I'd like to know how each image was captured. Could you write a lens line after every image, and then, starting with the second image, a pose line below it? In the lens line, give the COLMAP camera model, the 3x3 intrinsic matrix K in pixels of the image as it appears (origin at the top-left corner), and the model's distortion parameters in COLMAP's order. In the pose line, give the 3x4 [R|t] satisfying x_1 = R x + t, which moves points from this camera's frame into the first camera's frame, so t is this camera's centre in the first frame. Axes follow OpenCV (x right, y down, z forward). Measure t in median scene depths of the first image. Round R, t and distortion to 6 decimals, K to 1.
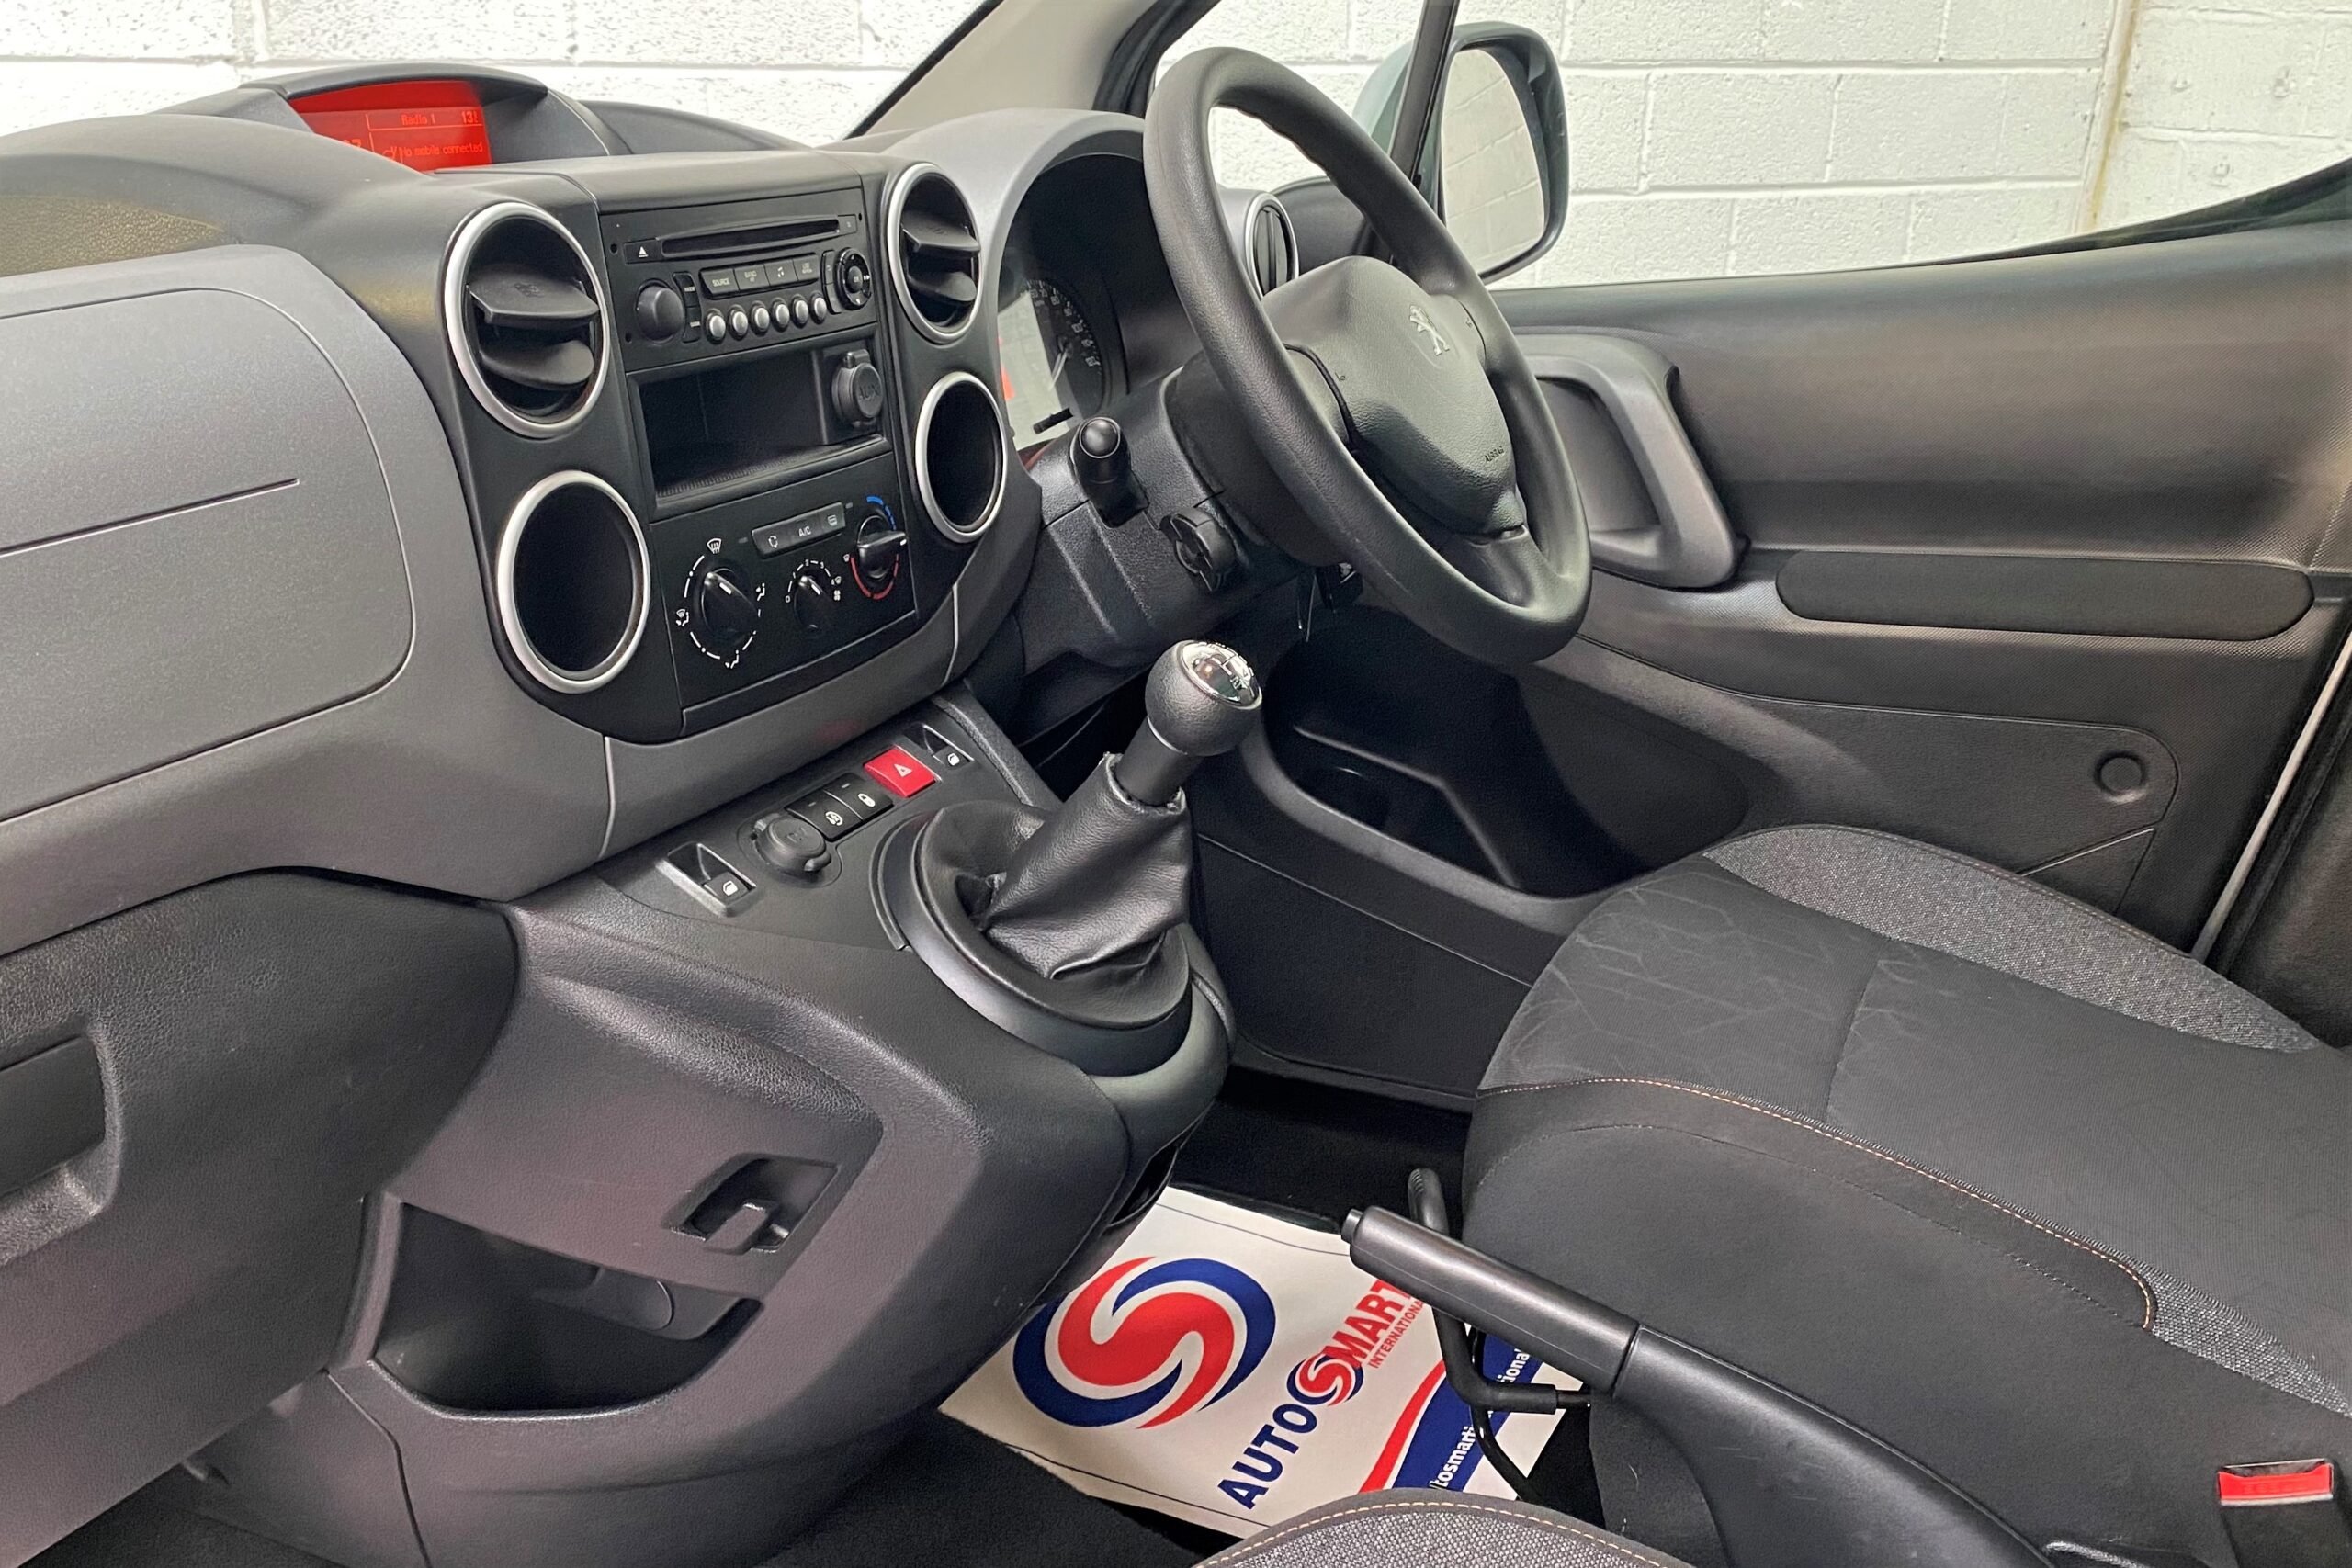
lens RADIAL K [[2023.7, 0, 1176.0], [0, 2023.7, 784.0], [0, 0, 1]] dist [0.115589, -0.190042]
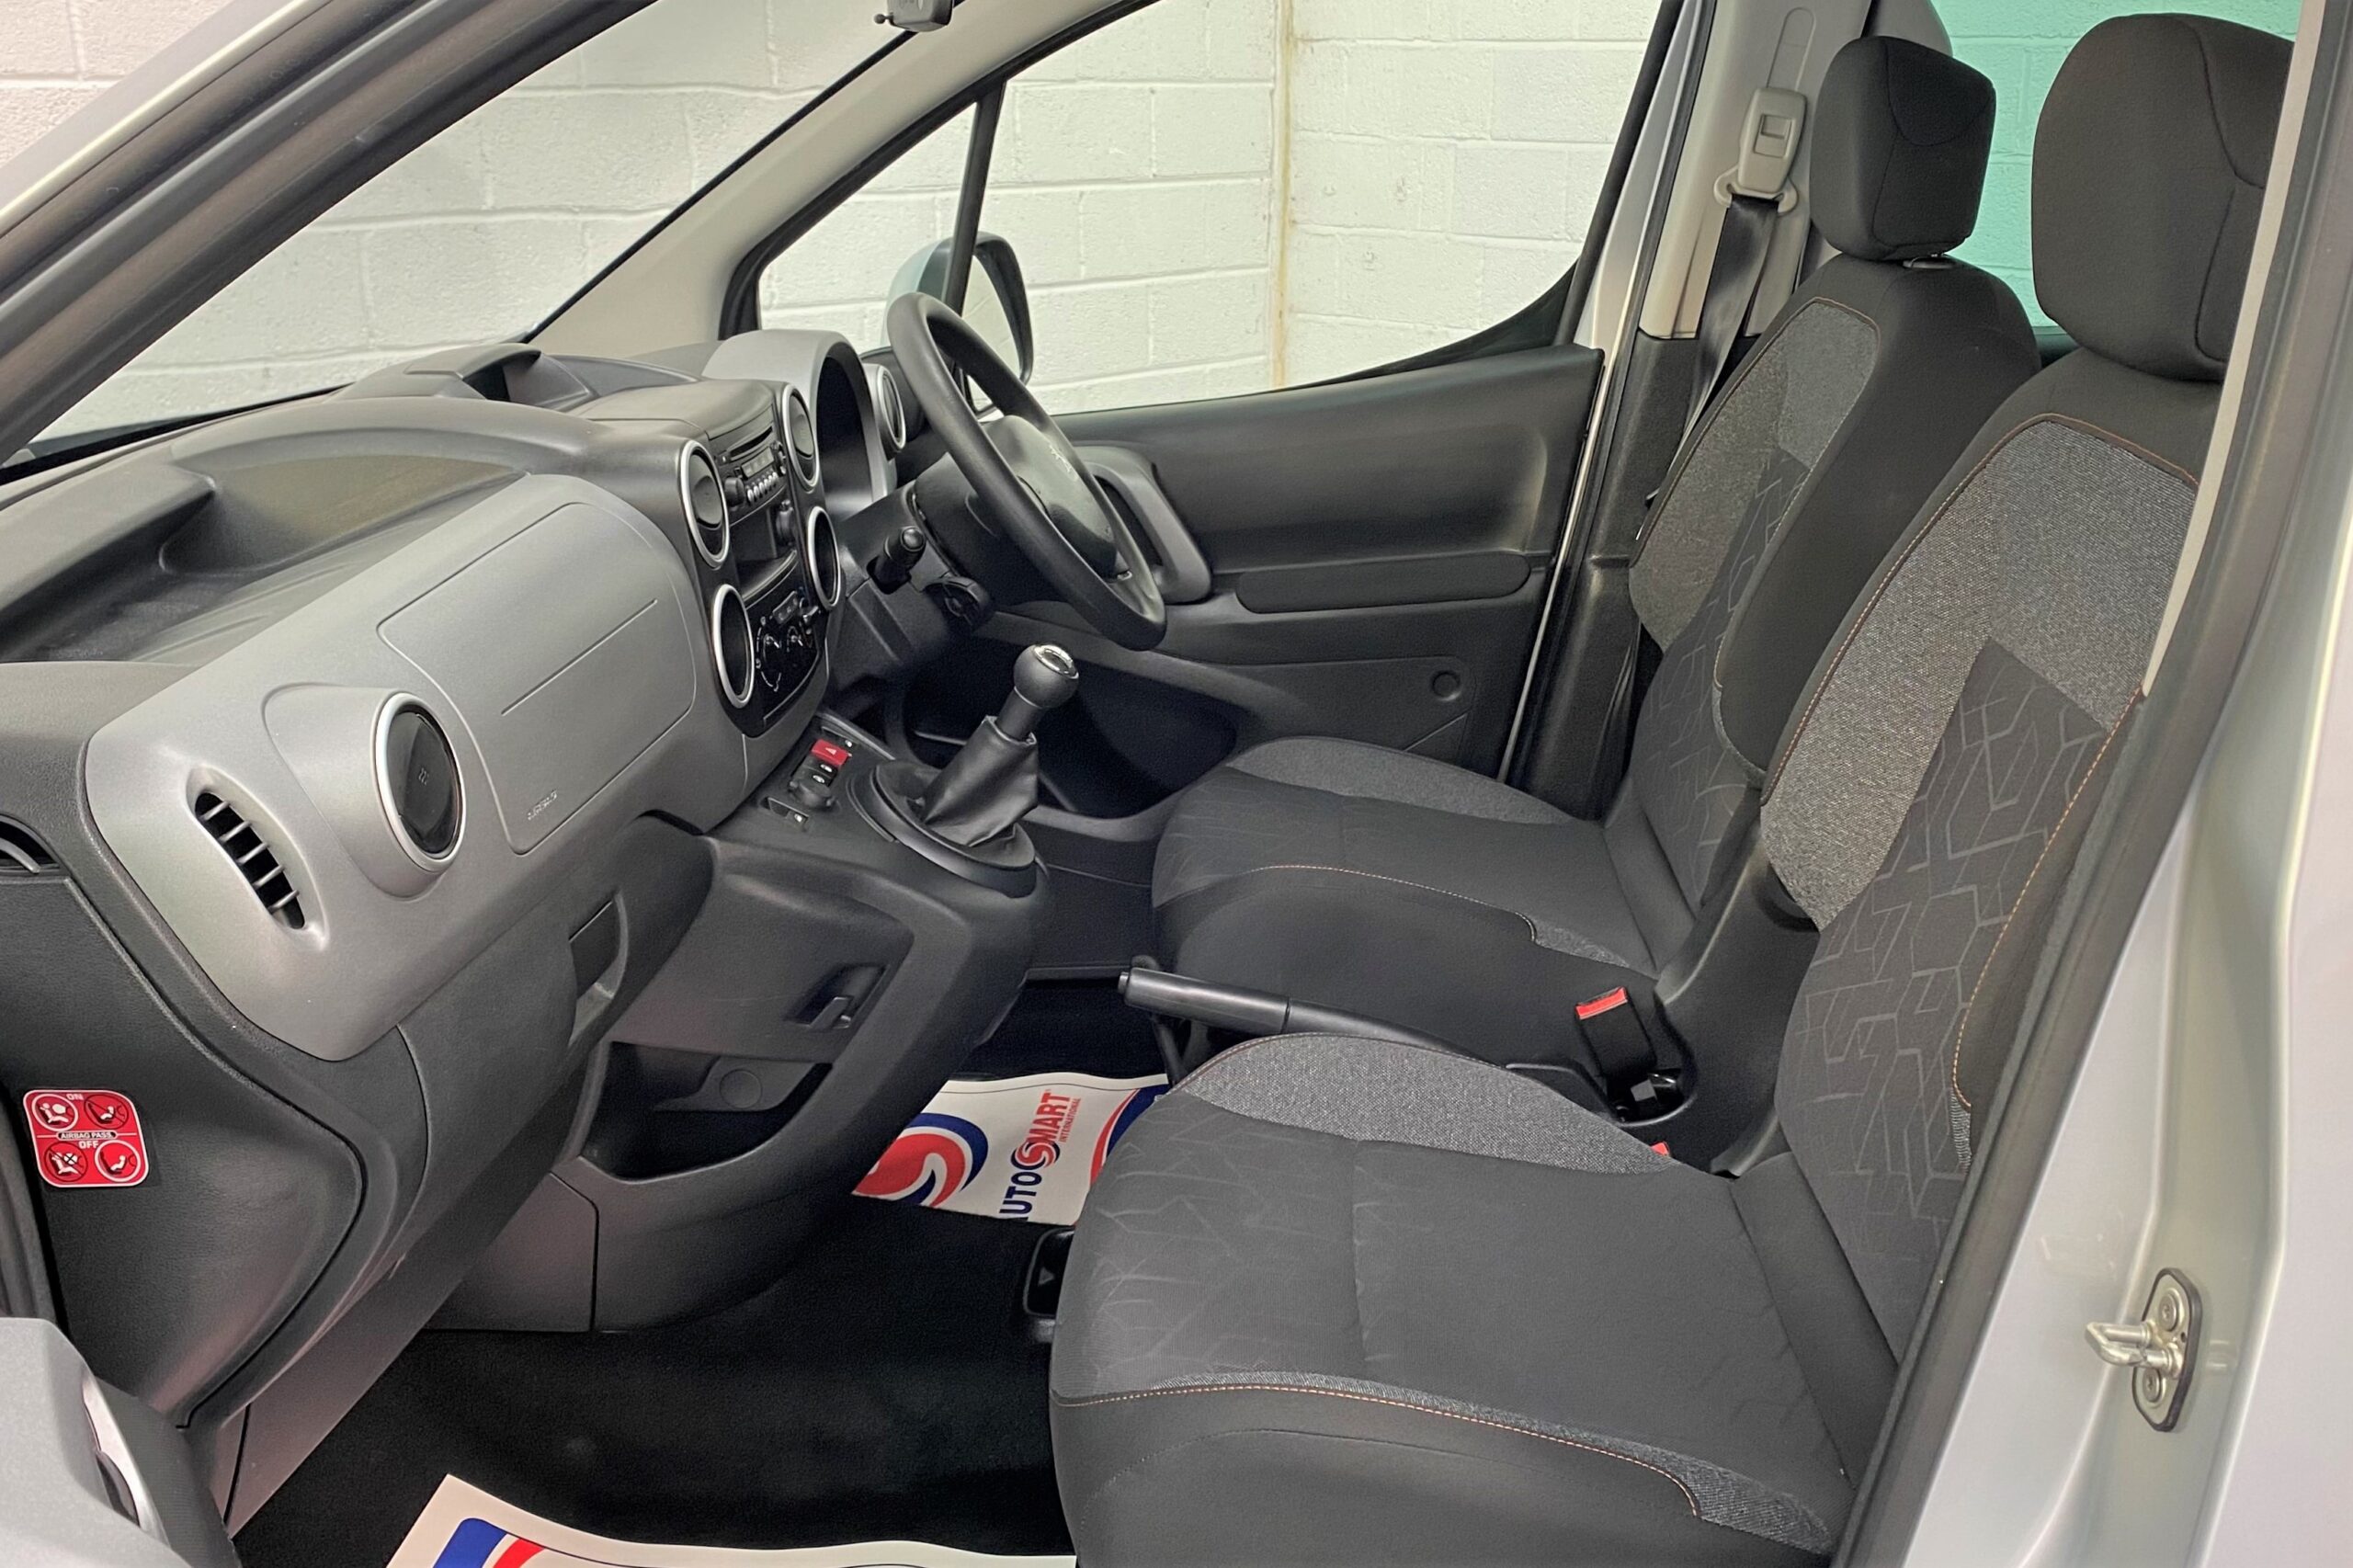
lens RADIAL K [[2080.9, 0, 1265.1], [0, 2080.9, 765.9], [0, 0, 1]] dist [0.140679, -0.400032]
pose [[0.908760, -0.132969, 0.395569, -0.482855], [0.147594, 0.989026, -0.006619, 0.067769], [-0.390348, 0.064399, 0.918412, -0.679018]]
